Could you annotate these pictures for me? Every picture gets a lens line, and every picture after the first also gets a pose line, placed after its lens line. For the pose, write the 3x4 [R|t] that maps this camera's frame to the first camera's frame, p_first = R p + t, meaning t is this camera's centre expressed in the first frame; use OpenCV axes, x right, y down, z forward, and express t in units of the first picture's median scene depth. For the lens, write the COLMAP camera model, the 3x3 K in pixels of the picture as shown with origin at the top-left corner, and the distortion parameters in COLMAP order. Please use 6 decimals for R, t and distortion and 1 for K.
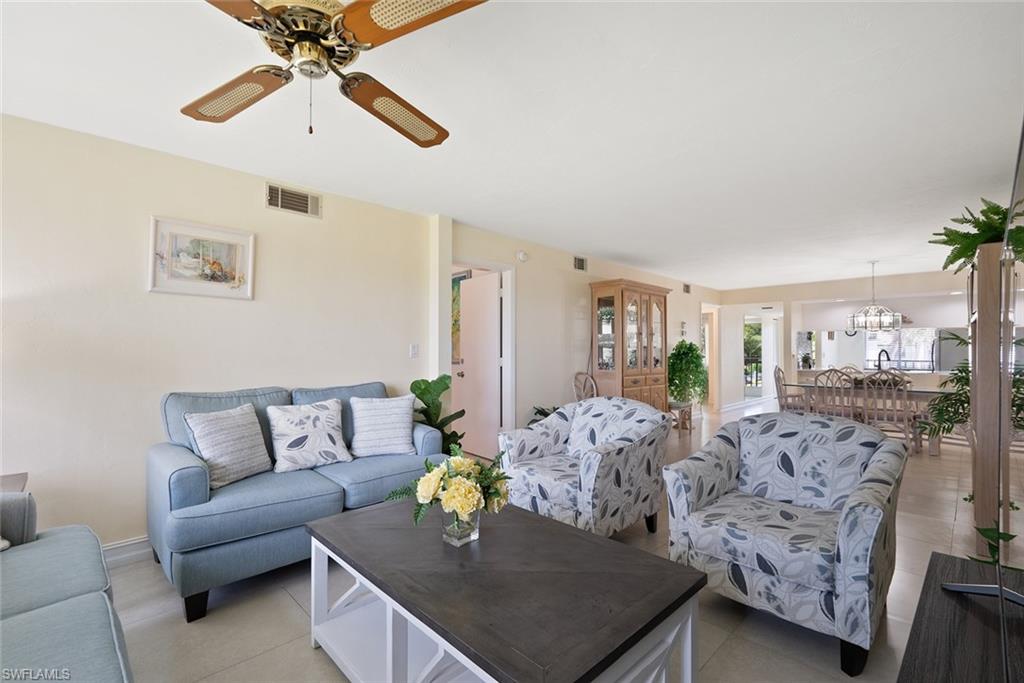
lens RADIAL K [[452.9, 0, 512.3], [0, 452.9, 346.7], [0, 0, 1]] dist [-0.003263, -0.000419]
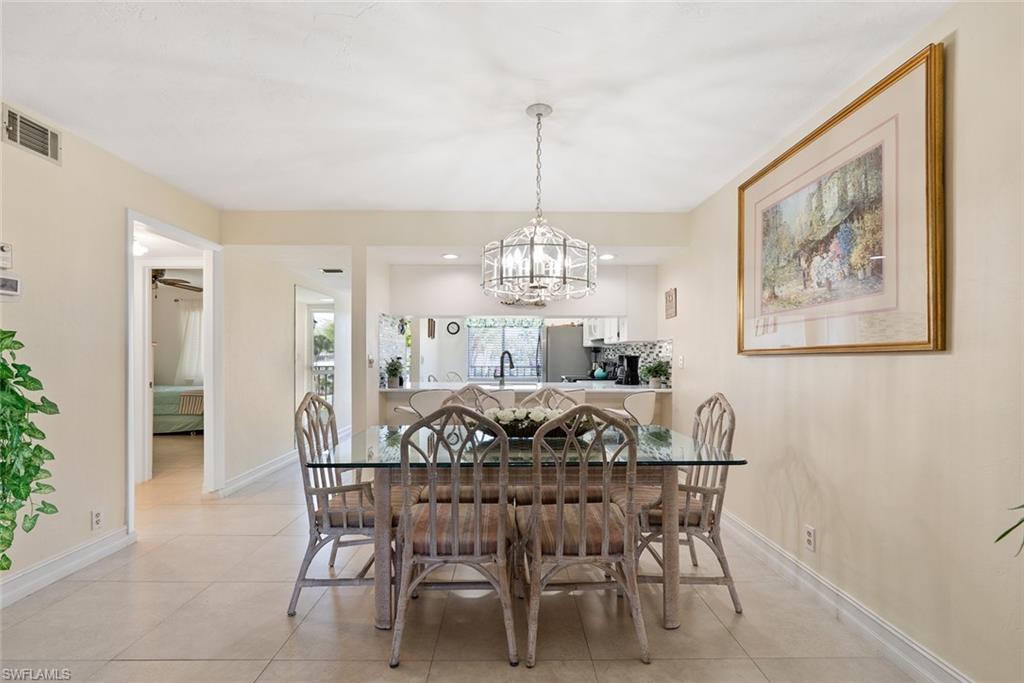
lens RADIAL K [[458.1, 0, 512.8], [0, 458.1, 359.4], [0, 0, 1]] dist [-0.000278, -0.000065]
pose [[0.695072, -0.005681, 0.718918, 0.915924], [-0.006689, 0.999874, 0.014368, 0.022118], [-0.718909, -0.014795, 0.694947, 1.345892]]
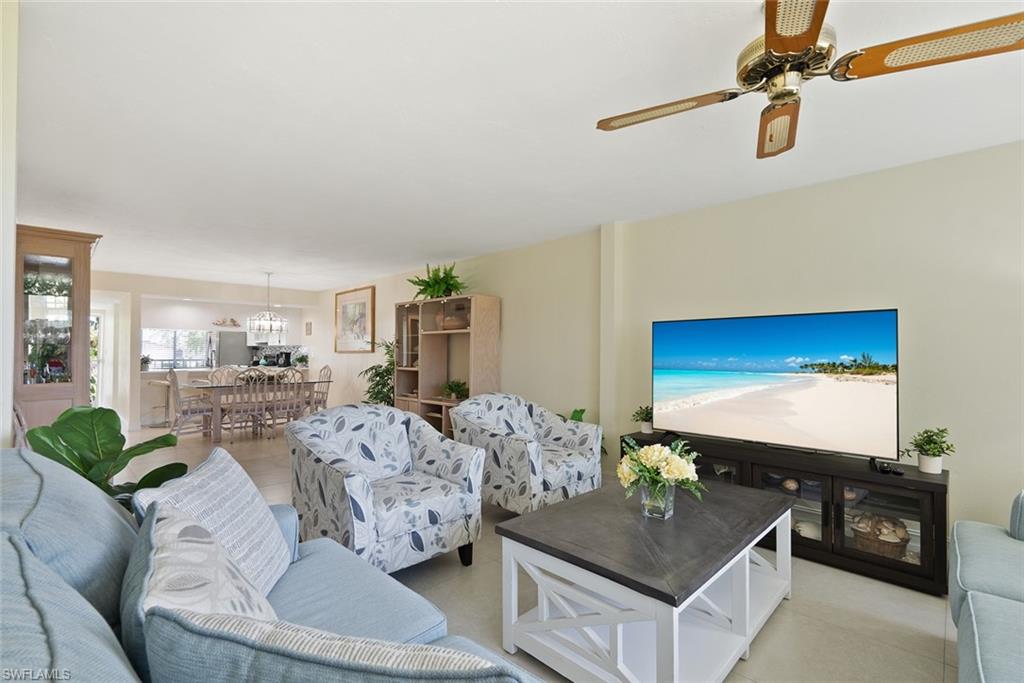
lens RADIAL K [[456.2, 0, 509.6], [0, 456.2, 343.7], [0, 0, 1]] dist [0.000122, 0.001008]
pose [[-0.006517, 0.016262, 0.999847, -0.655449], [-0.011740, 0.999798, -0.016337, 0.004472], [-0.999910, -0.011845, -0.006324, 0.706393]]
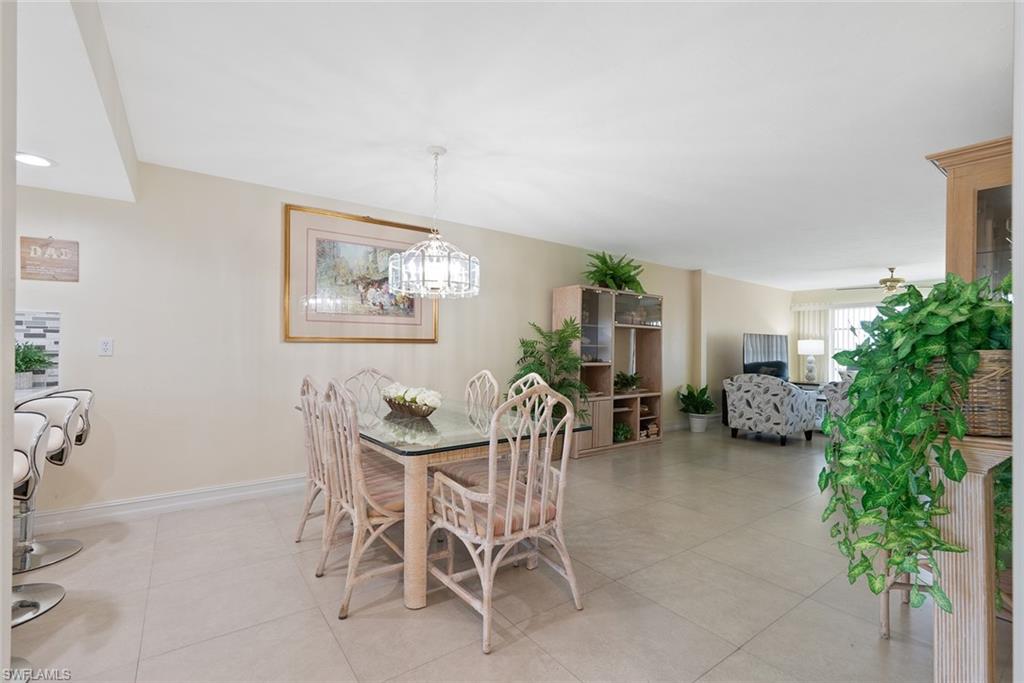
lens RADIAL K [[452.9, 0, 512.3], [0, 452.9, 346.7], [0, 0, 1]] dist [-0.003263, -0.000419]
pose [[-0.989200, -0.012550, 0.146032, 1.170271], [-0.015036, 0.999760, -0.015929, 0.045790], [-0.145798, -0.017952, -0.989152, 2.641635]]
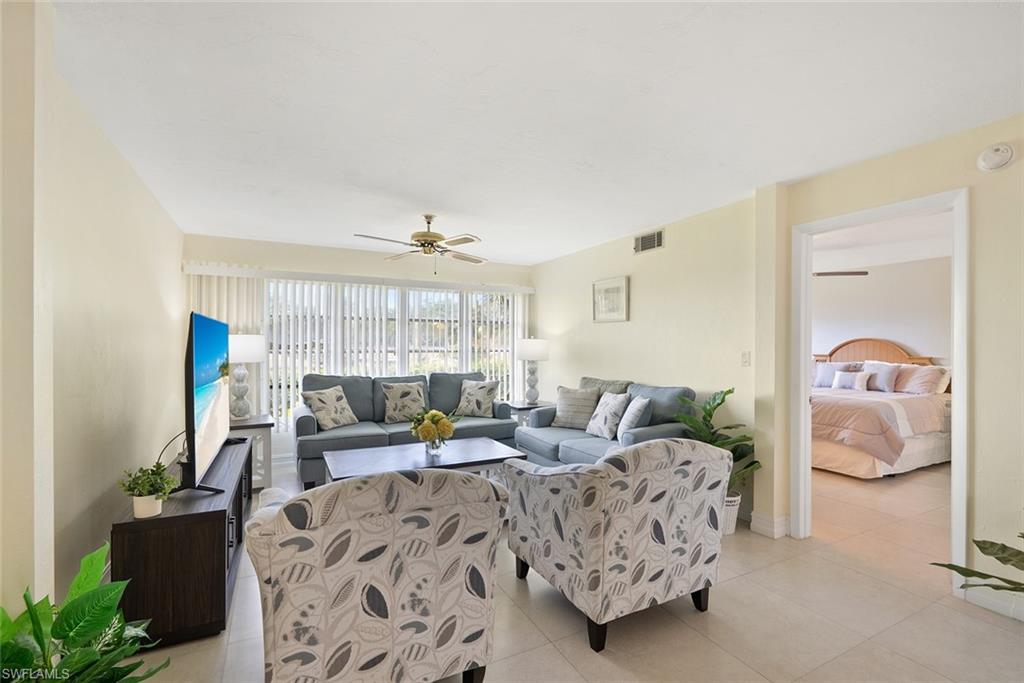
lens RADIAL K [[465.1, 0, 513.9], [0, 465.1, 342.0], [0, 0, 1]] dist [-0.000962, -0.000202]
pose [[-0.297869, -0.011000, -0.954544, 0.894035], [0.008120, 0.999868, -0.014056, -0.011988], [0.954572, -0.011938, -0.297740, 1.005314]]
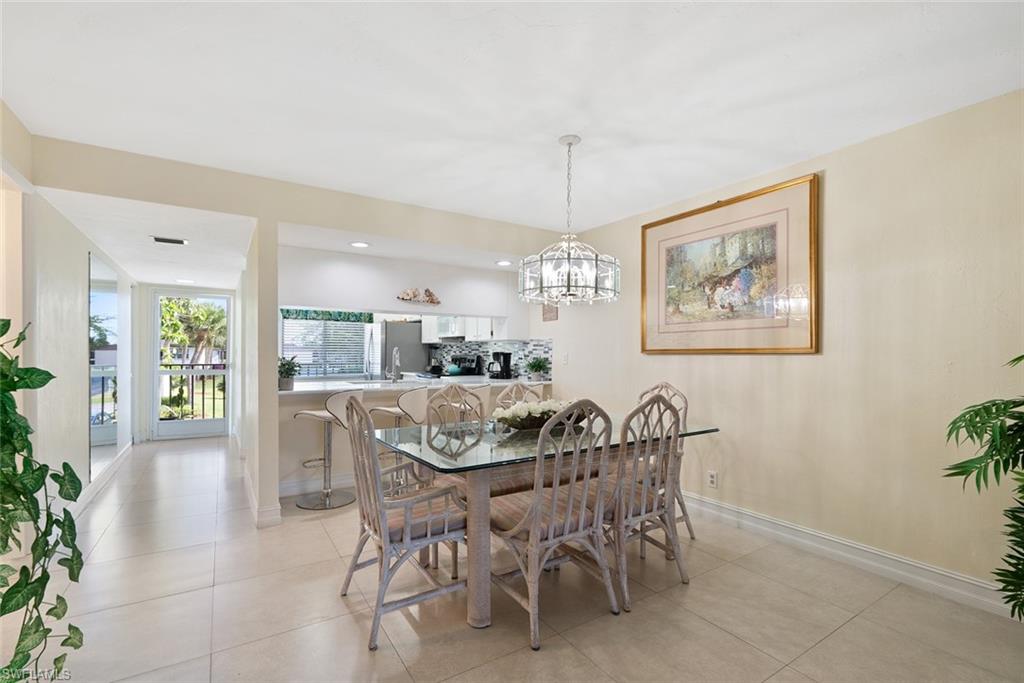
lens RADIAL K [[458.1, 0, 512.6], [0, 458.1, 357.2], [0, 0, 1]] dist [0.001758, 0.000160]
pose [[0.205093, -0.011553, 0.978674, 0.642700], [-0.014512, 0.999785, 0.014843, 0.020144], [-0.978635, -0.017247, 0.204881, 1.733798]]
